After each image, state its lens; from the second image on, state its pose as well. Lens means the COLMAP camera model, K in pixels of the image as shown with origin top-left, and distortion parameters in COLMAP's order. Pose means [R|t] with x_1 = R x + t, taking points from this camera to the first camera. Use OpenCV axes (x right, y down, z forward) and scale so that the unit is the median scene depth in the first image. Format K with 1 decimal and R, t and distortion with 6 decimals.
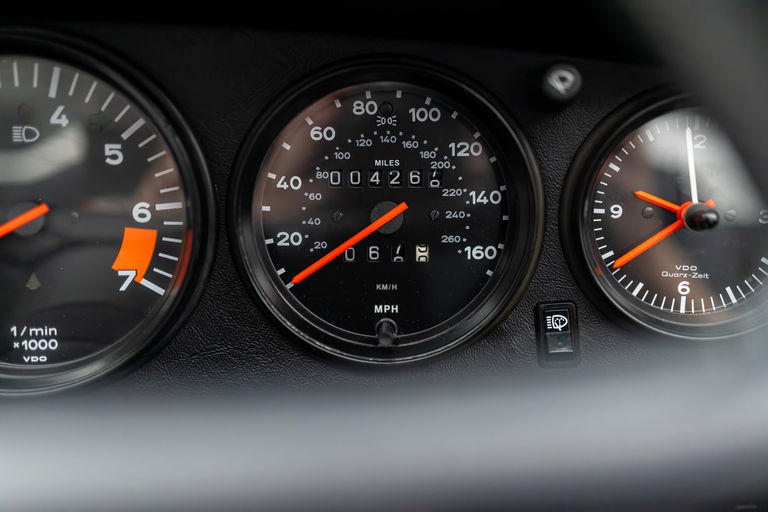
lens RADIAL K [[766.8, 0, 384.0], [0, 766.8, 256.0], [0, 0, 1]] dist [0.000169, -0.005014]
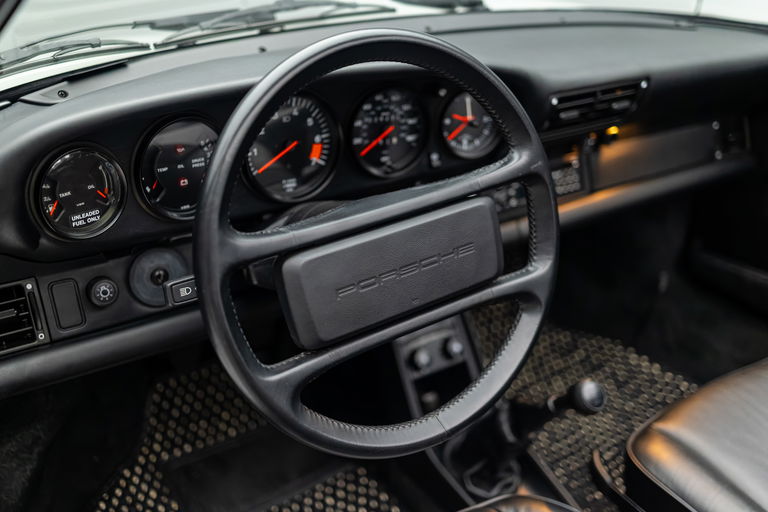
lens RADIAL K [[766.8, 0, 384.0], [0, 766.8, 256.0], [0, 0, 1]] dist [0.000169, -0.005014]
pose [[0.895490, -0.177253, 0.408263, -1.411362], [0.057693, 0.955766, 0.288415, -0.478209], [-0.441326, -0.234719, 0.866105, -1.898728]]
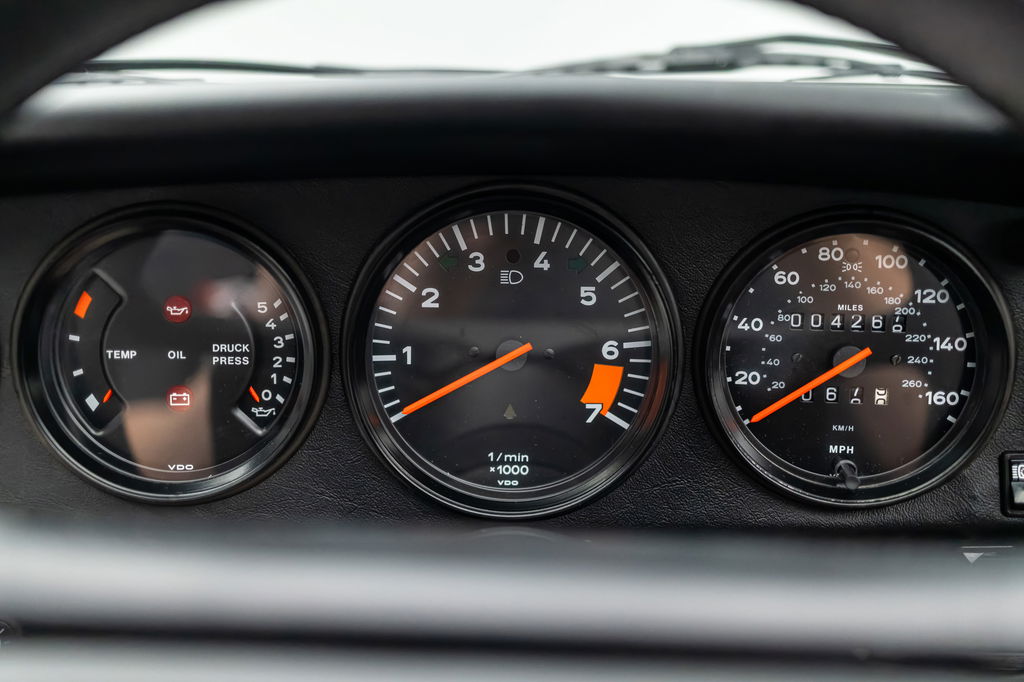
lens RADIAL K [[1022.4, 0, 512.0], [0, 1022.4, 341.0], [0, 0, 1]] dist [0.000169, -0.005014]
pose [[0.987714, 0.028608, -0.153634, -0.230719], [-0.025025, 0.999369, 0.025206, -0.100576], [0.154258, -0.021051, 0.987806, -0.413185]]
